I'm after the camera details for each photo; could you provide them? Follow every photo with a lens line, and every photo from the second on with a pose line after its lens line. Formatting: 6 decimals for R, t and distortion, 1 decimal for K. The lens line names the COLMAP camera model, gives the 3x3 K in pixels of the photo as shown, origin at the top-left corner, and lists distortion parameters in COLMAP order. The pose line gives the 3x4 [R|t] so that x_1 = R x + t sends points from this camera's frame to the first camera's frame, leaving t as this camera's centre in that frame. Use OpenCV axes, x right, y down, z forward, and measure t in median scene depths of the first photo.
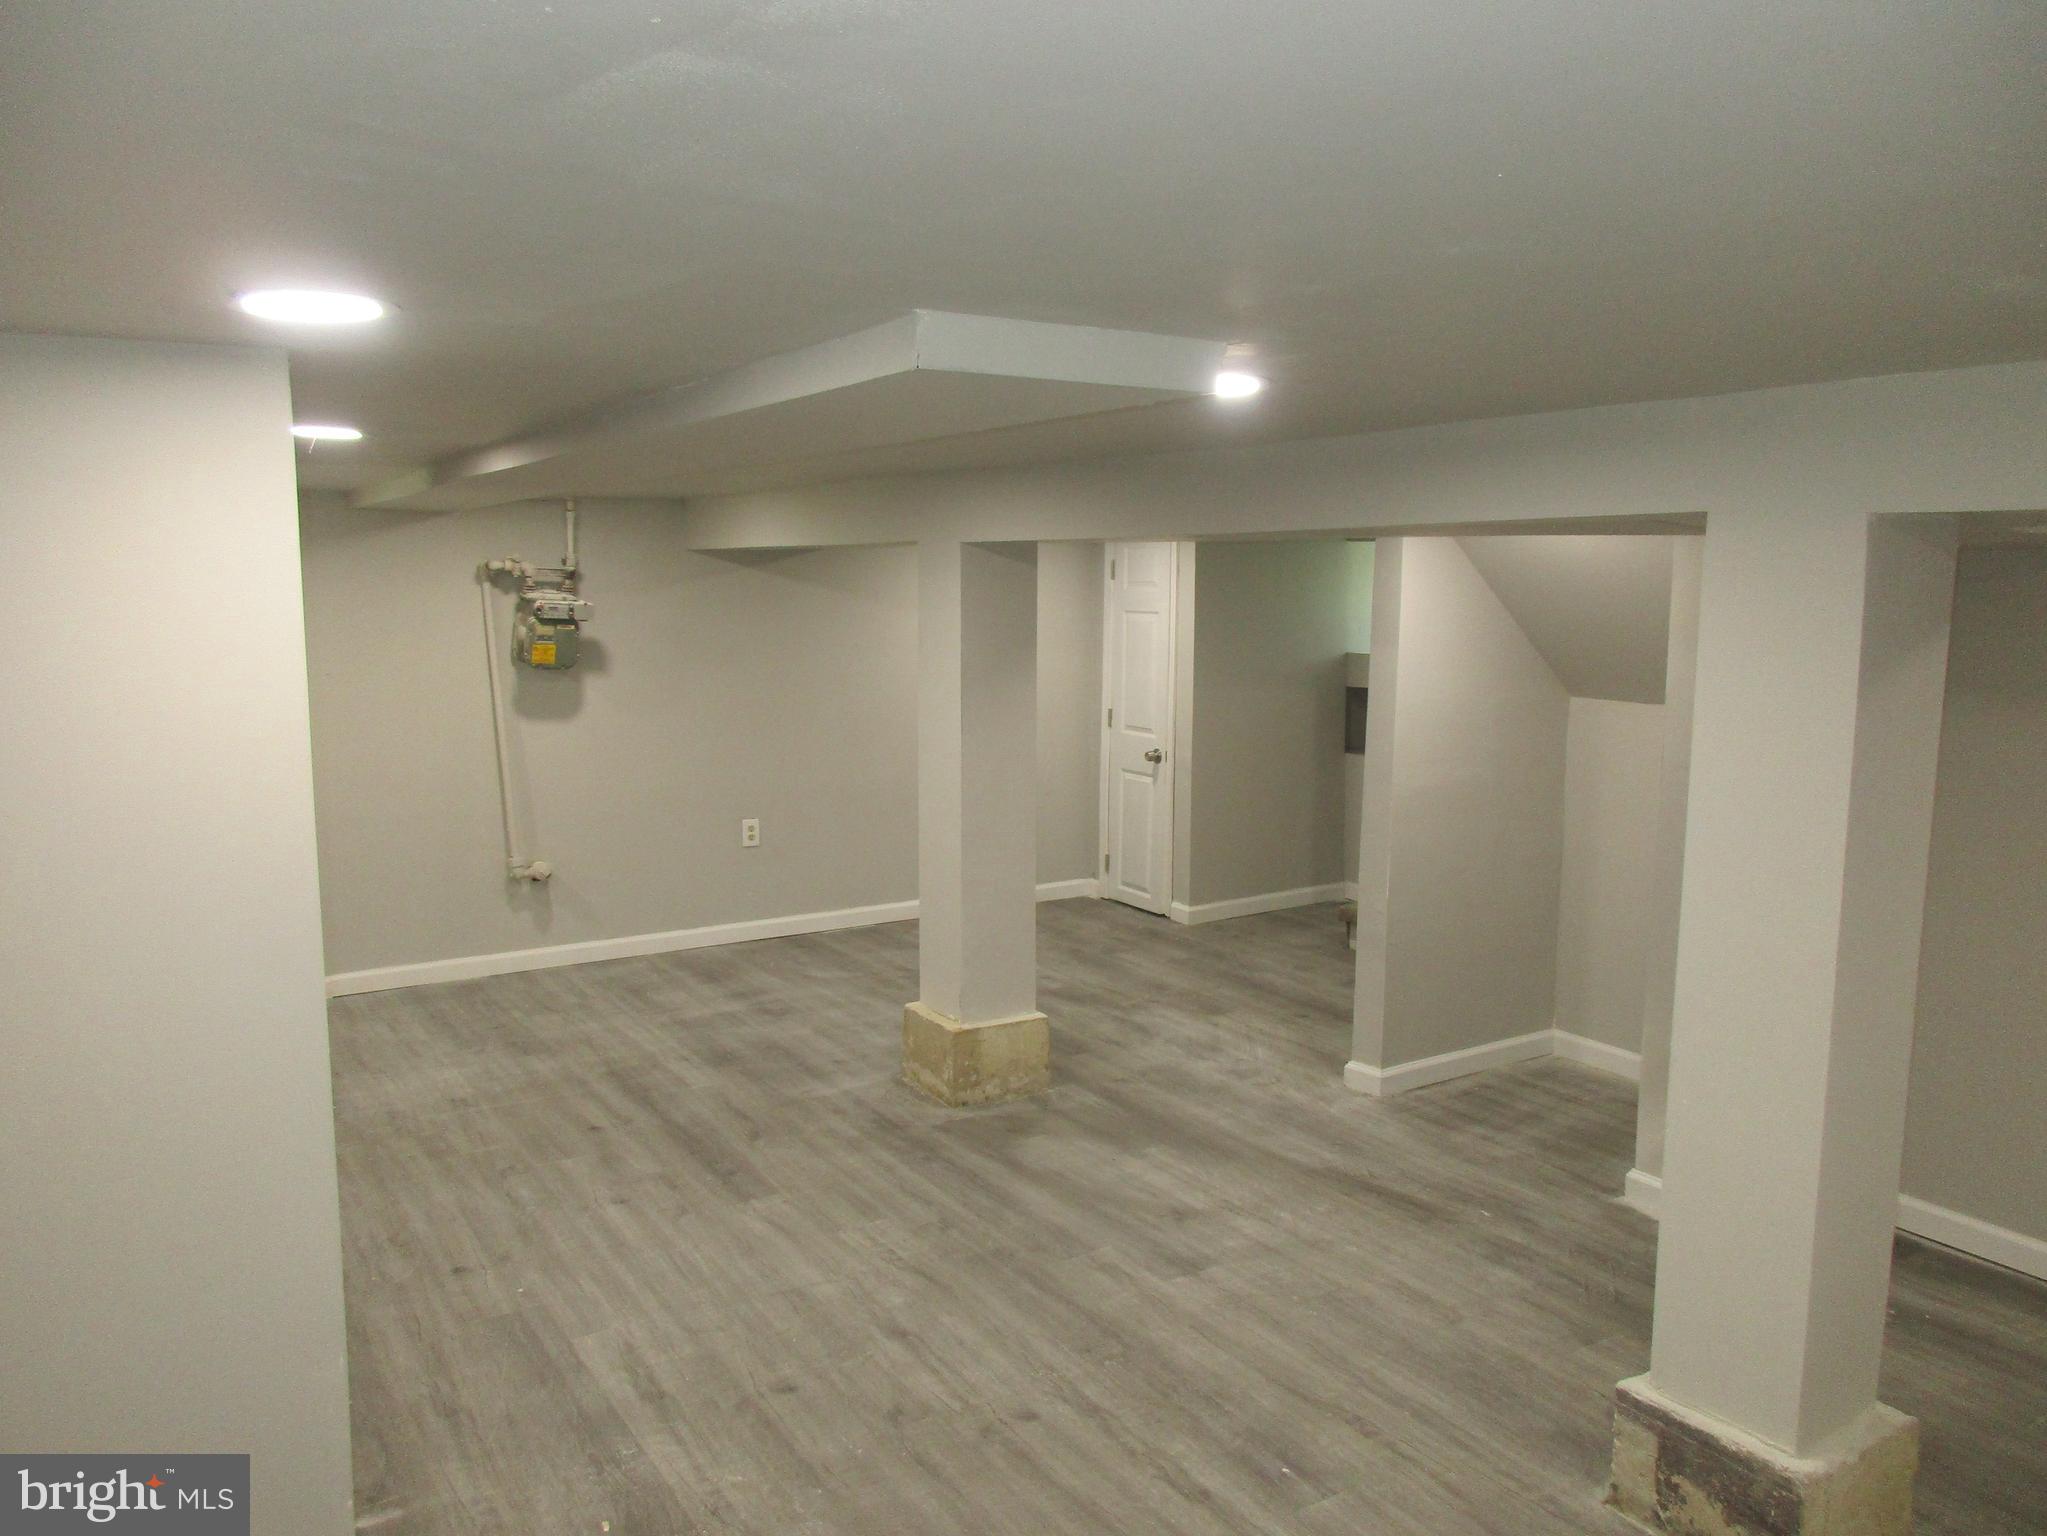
lens RADIAL K [[1529.0, 0, 1026.0], [0, 1529.0, 773.6], [0, 0, 1]] dist [0.006671, 0.005324]
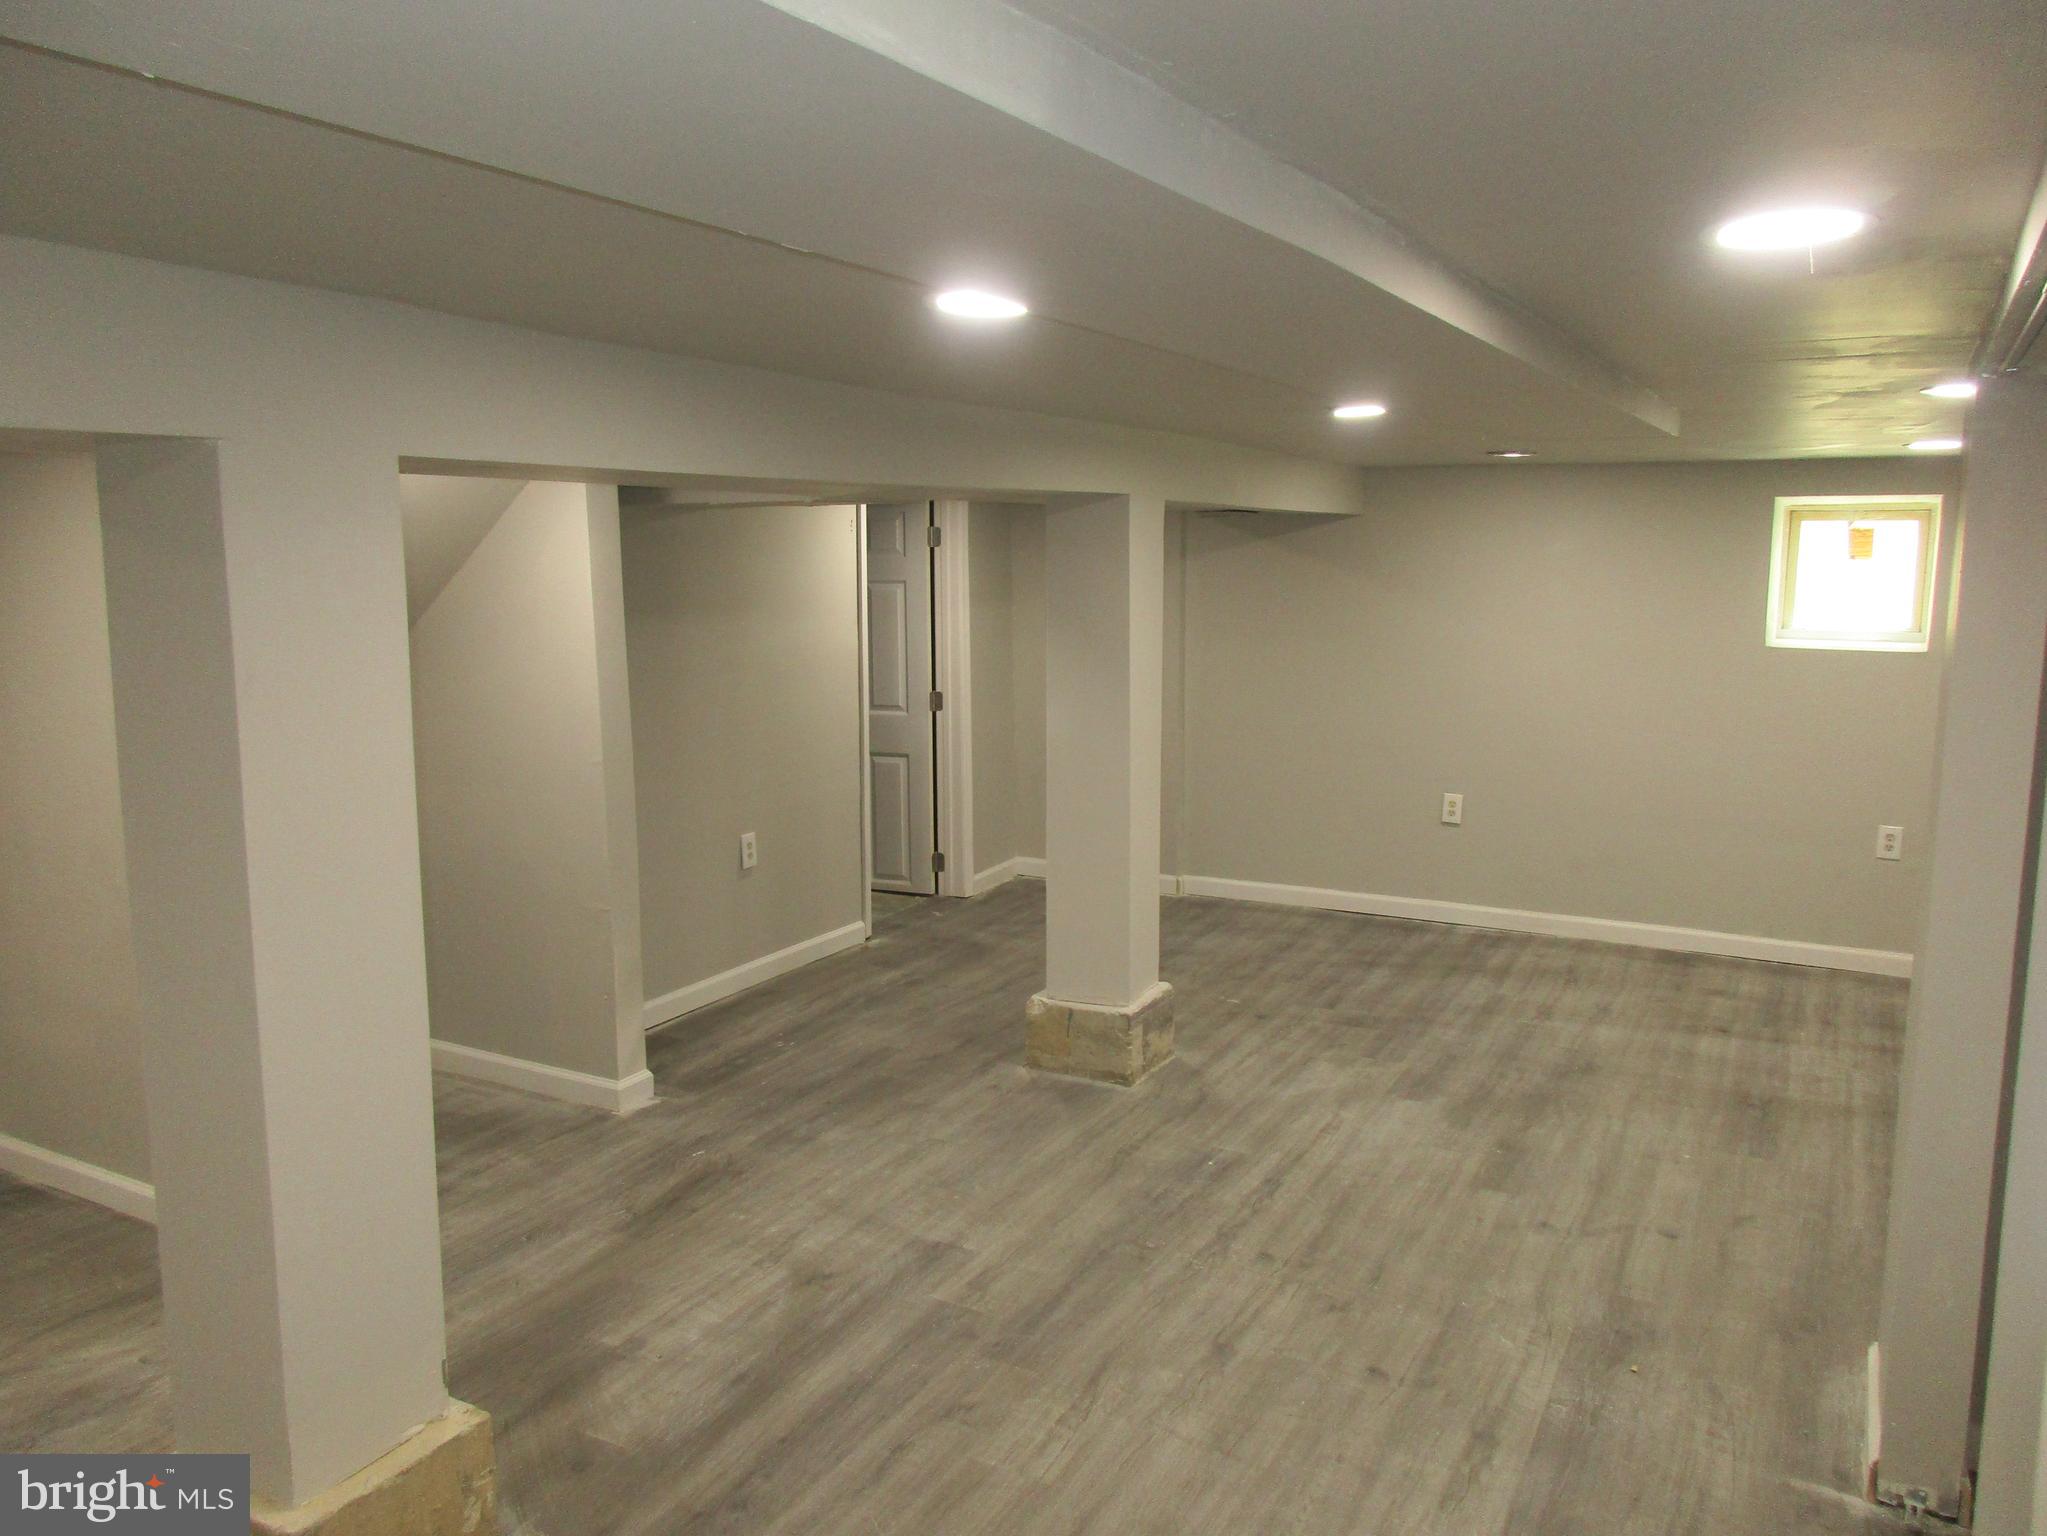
lens RADIAL K [[1529.0, 0, 1026.4], [0, 1529.0, 763.1], [0, 0, 1]] dist [0.006671, 0.005324]
pose [[-0.490872, -0.135995, 0.860553, -0.781916], [0.104790, 0.971355, 0.213279, -0.194612], [-0.864907, 0.194870, -0.462560, 1.469442]]
